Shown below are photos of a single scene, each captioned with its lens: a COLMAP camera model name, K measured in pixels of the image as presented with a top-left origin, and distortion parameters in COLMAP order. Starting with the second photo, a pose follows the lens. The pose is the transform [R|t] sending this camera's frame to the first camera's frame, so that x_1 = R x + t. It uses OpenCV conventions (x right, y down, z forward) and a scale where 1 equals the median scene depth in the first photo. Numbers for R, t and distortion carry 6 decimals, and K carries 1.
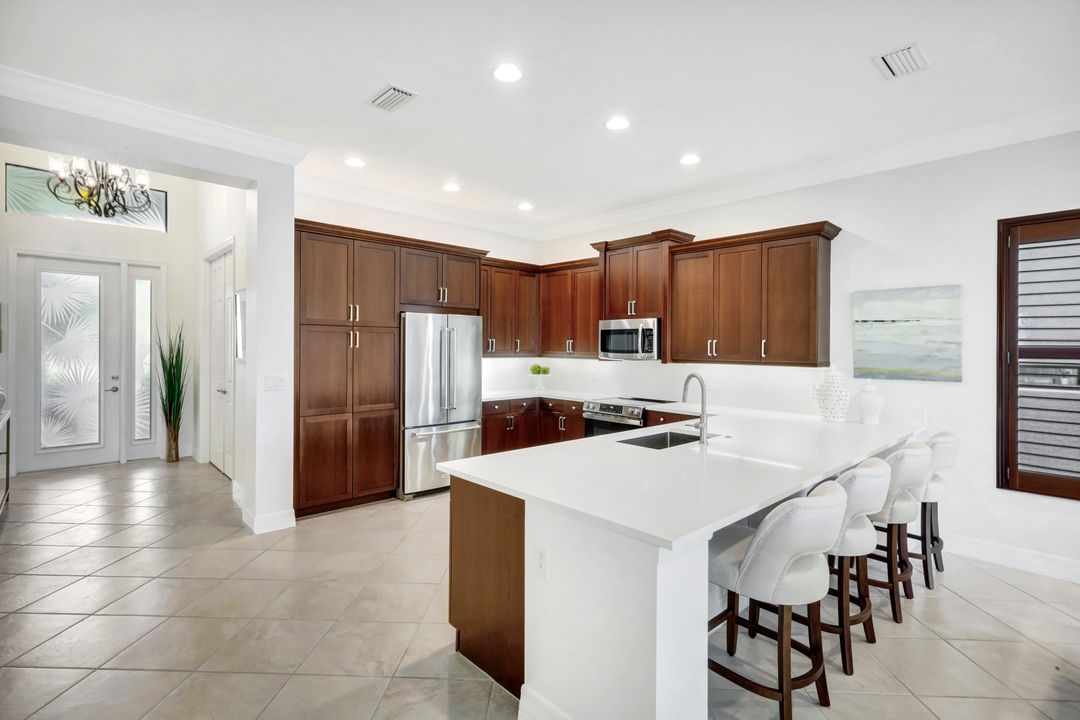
lens RADIAL K [[504.1, 0, 521.8], [0, 504.1, 350.0], [0, 0, 1]] dist [-0.002181, -0.000469]
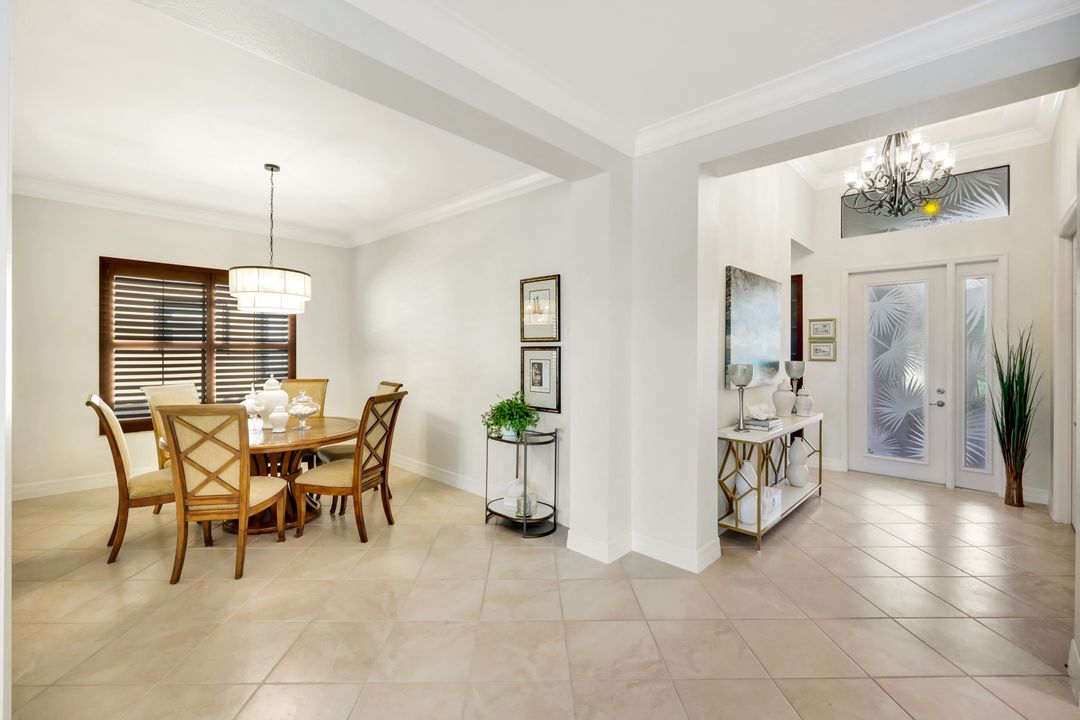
lens RADIAL K [[455.4, 0, 556.8], [0, 455.4, 350.1], [0, 0, 1]] dist [0.006916, -0.001016]
pose [[0.086383, -0.005435, -0.996247, -0.058688], [-0.013445, 0.999888, -0.006621, -0.005743], [0.996171, 0.013966, 0.086301, 0.307424]]
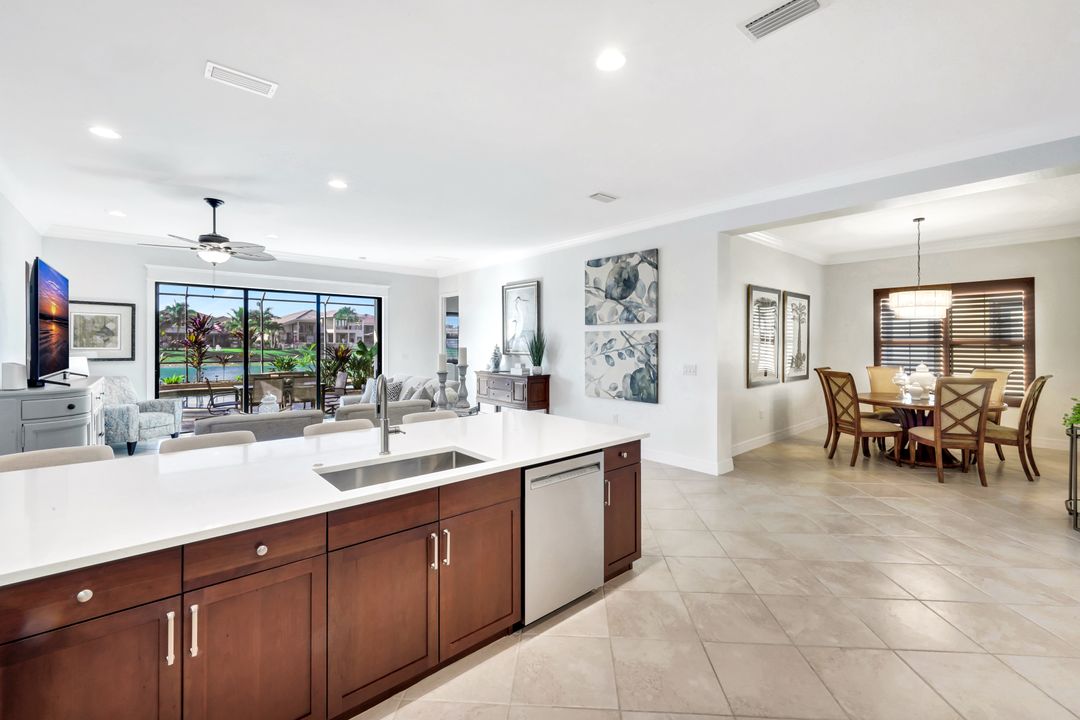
lens RADIAL K [[455.4, 0, 543.8], [0, 455.4, 345.5], [0, 0, 1]] dist [0.006916, -0.001016]
pose [[-0.999864, -0.011576, 0.011717, 0.044160], [-0.011392, 0.999812, 0.015694, -0.009077], [-0.011897, 0.015558, -0.999808, 1.059496]]
